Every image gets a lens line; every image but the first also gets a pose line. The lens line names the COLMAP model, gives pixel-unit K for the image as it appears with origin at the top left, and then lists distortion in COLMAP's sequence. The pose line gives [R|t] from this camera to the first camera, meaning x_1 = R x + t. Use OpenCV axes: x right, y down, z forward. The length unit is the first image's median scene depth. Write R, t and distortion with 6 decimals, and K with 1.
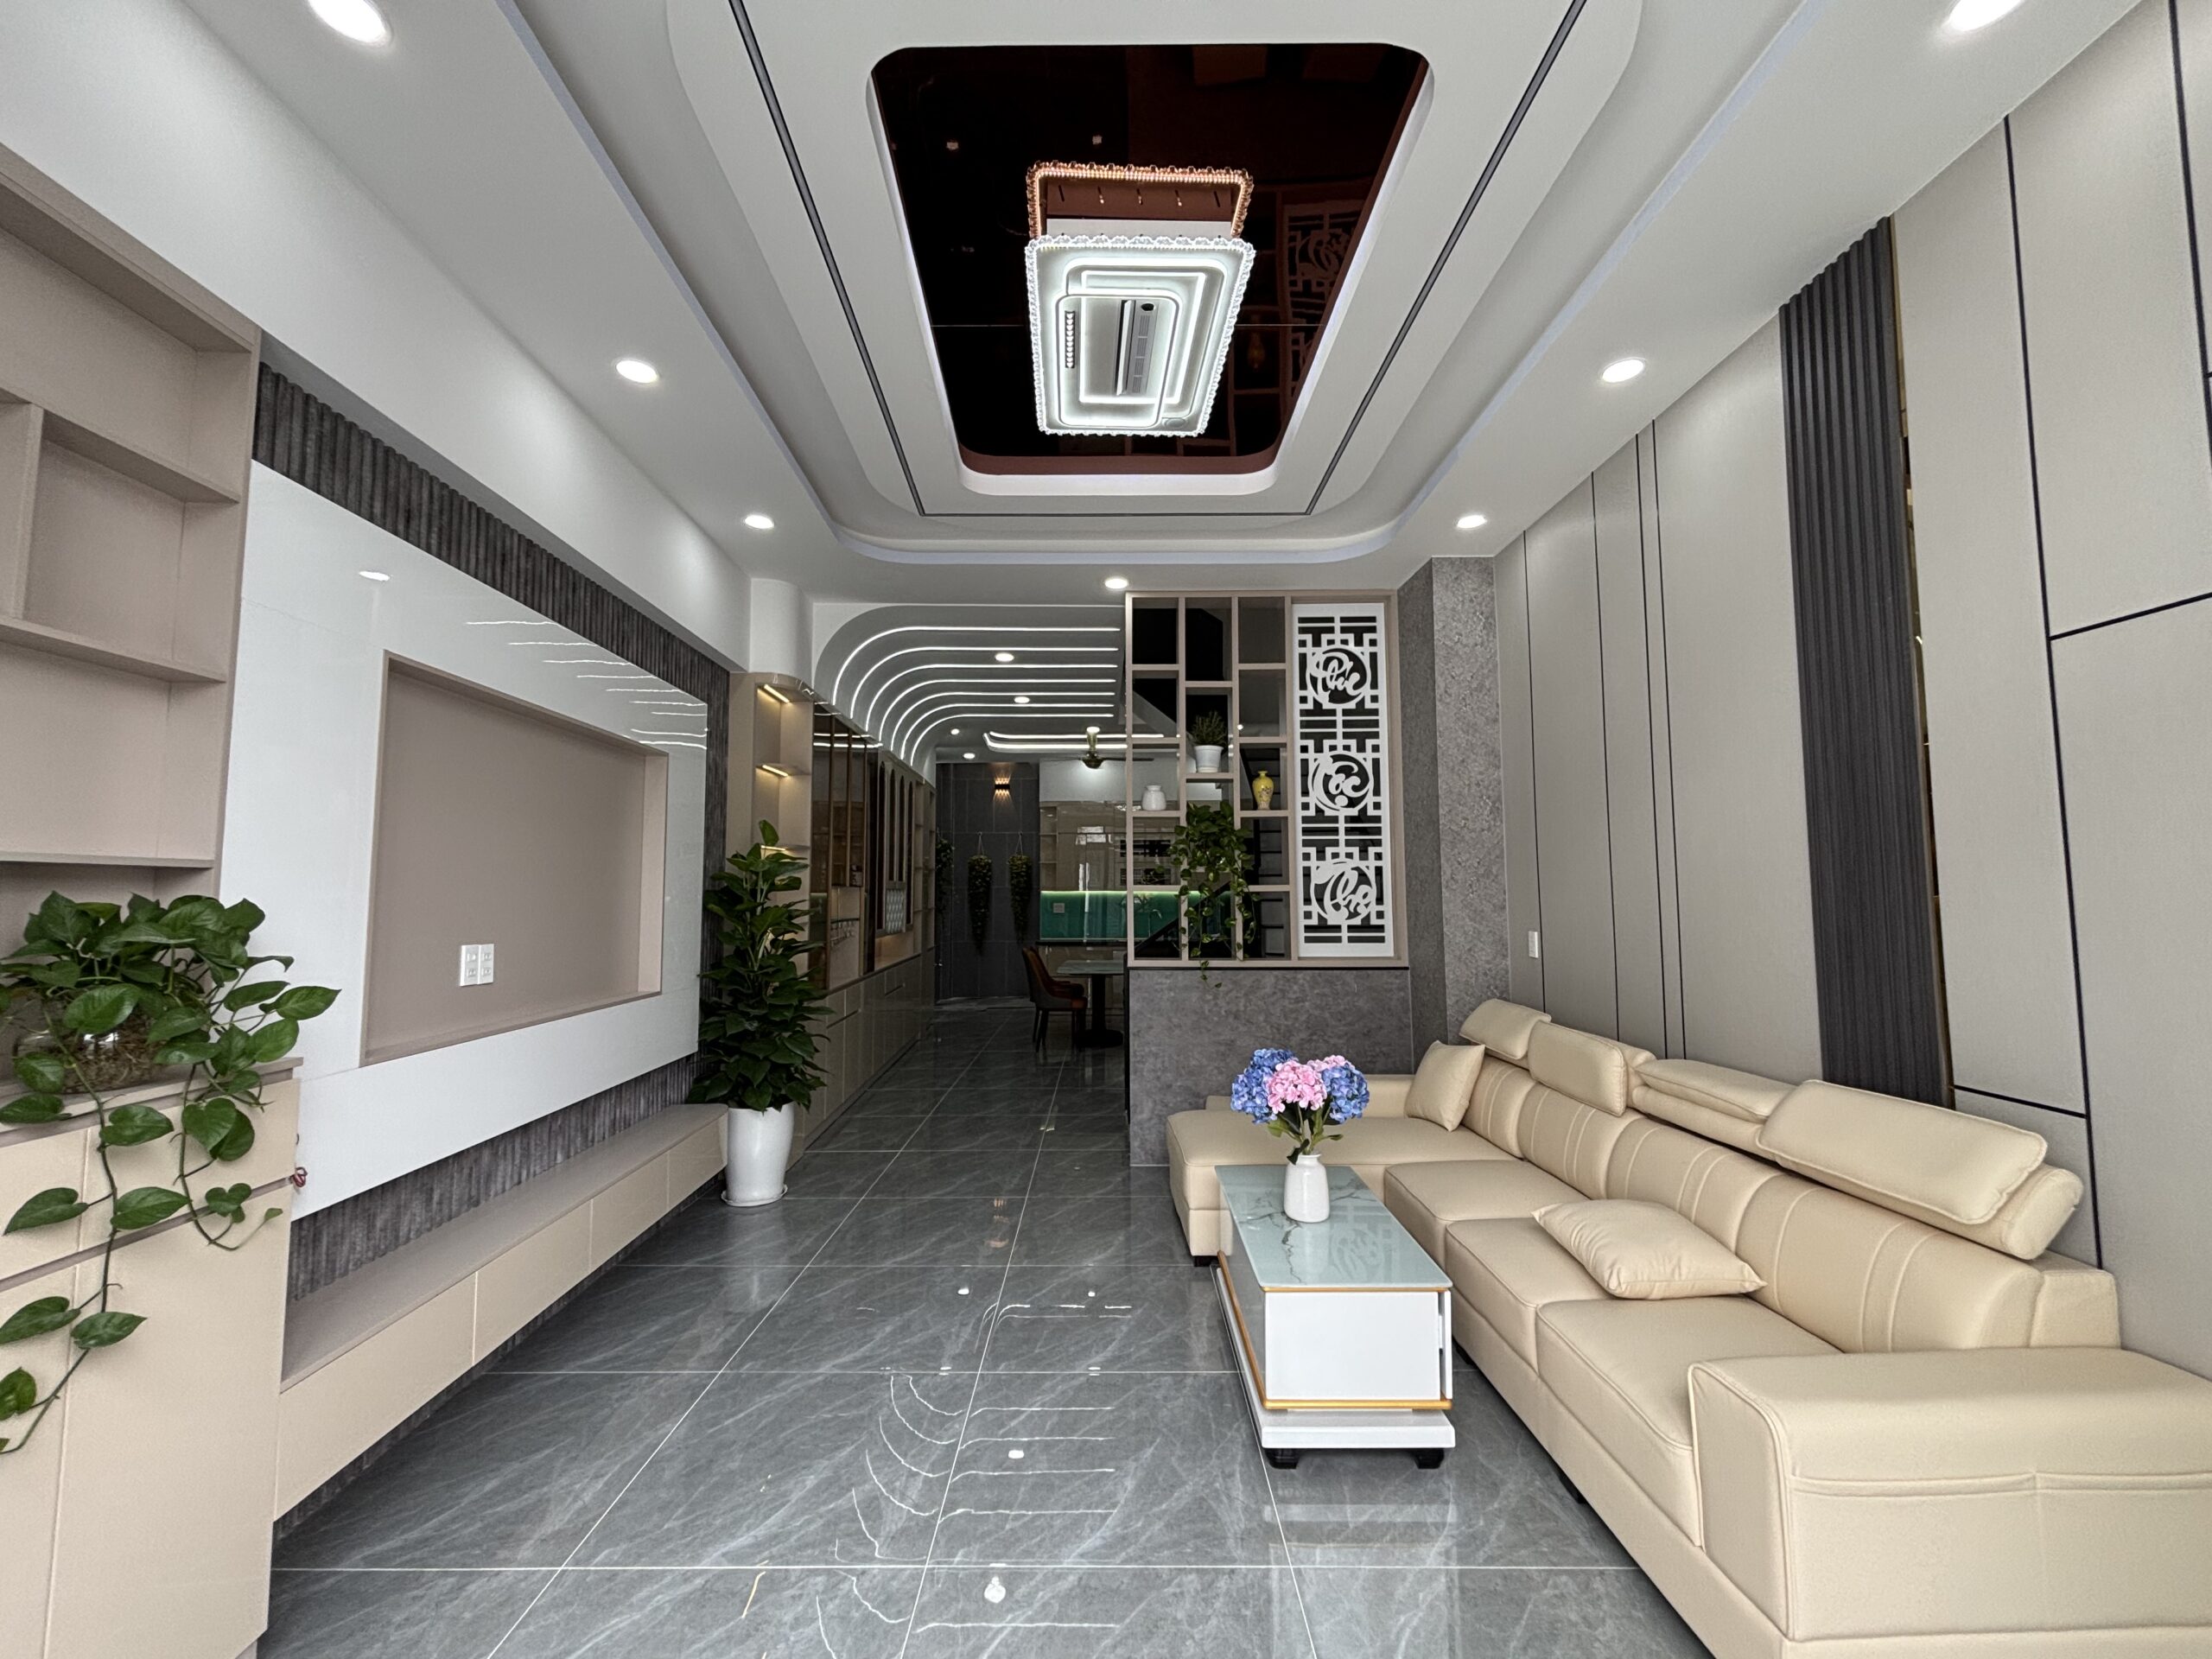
lens RADIAL K [[887.8, 0, 1106.7], [0, 887.8, 830.4], [0, 0, 1]] dist [0.002181, 0.000135]
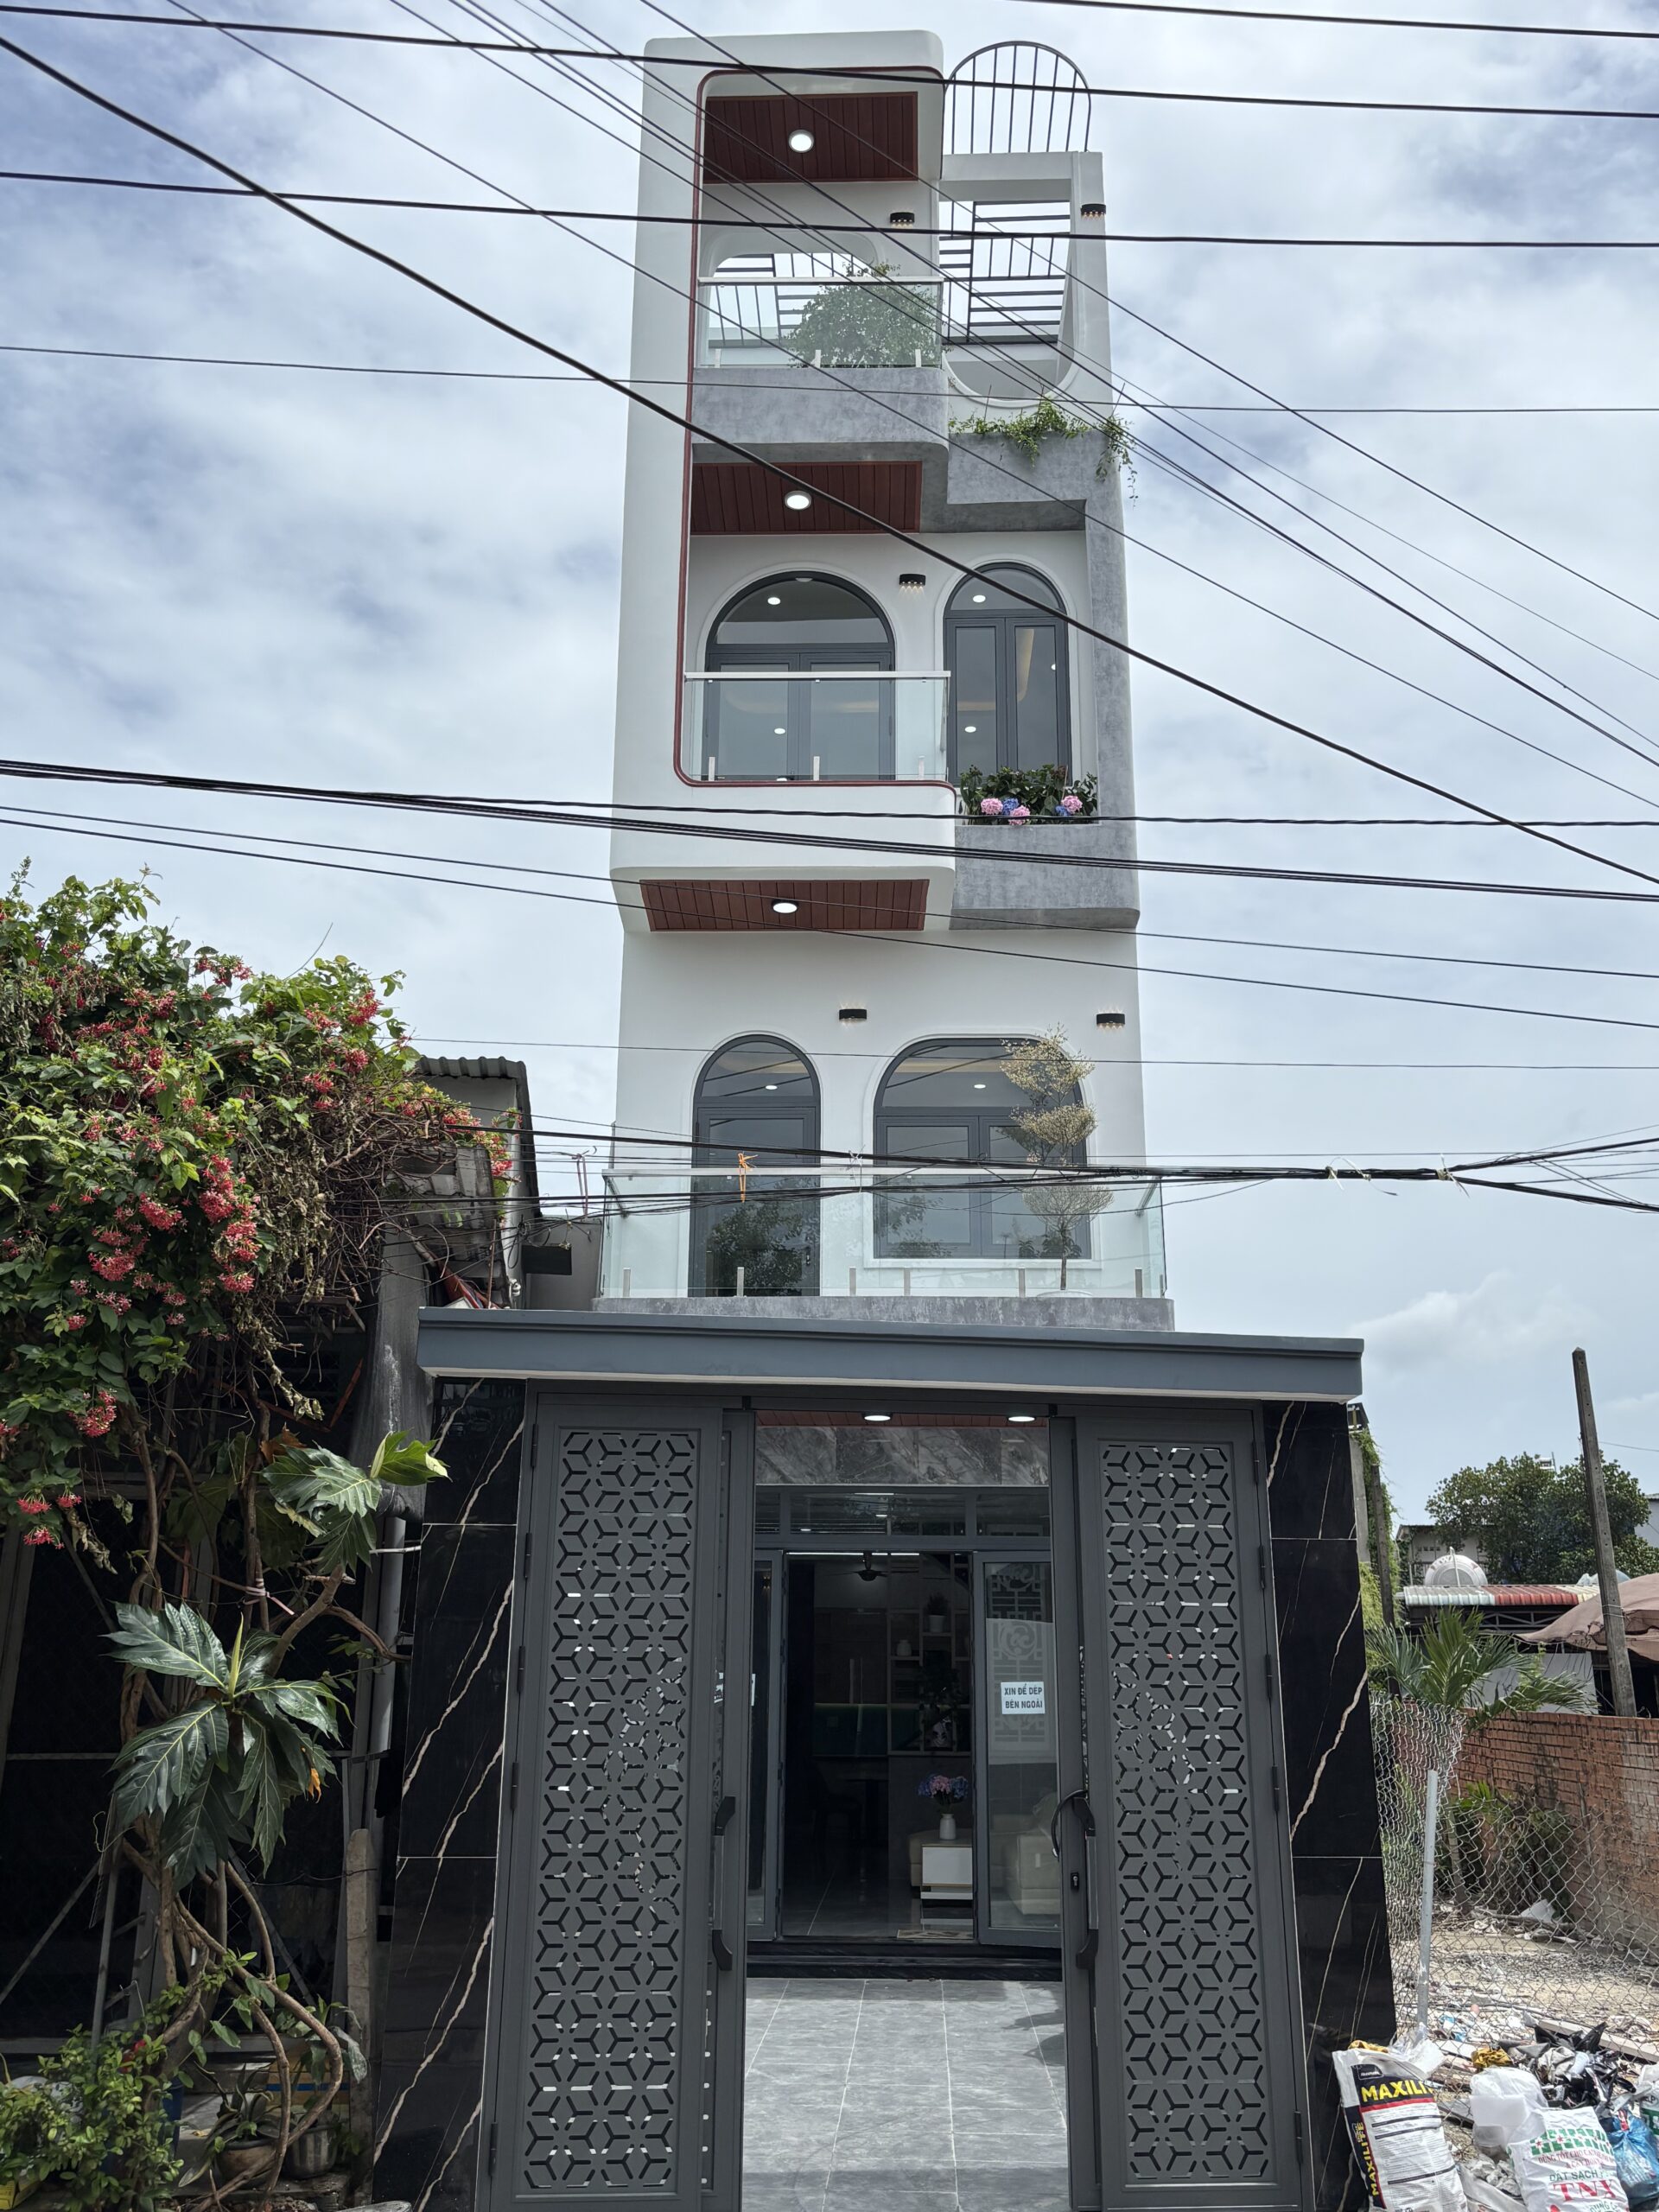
lens RADIAL K [[1865.2, 0, 828.2], [0, 1865.2, 1103.6], [0, 0, 1]] dist [0.012244, 0.001983]
pose [[0.999354, -0.000980, -0.035924, 0.090204], [-0.007553, 0.971576, -0.236605, -0.454219], [0.035135, 0.236724, 0.970941, -6.026369]]
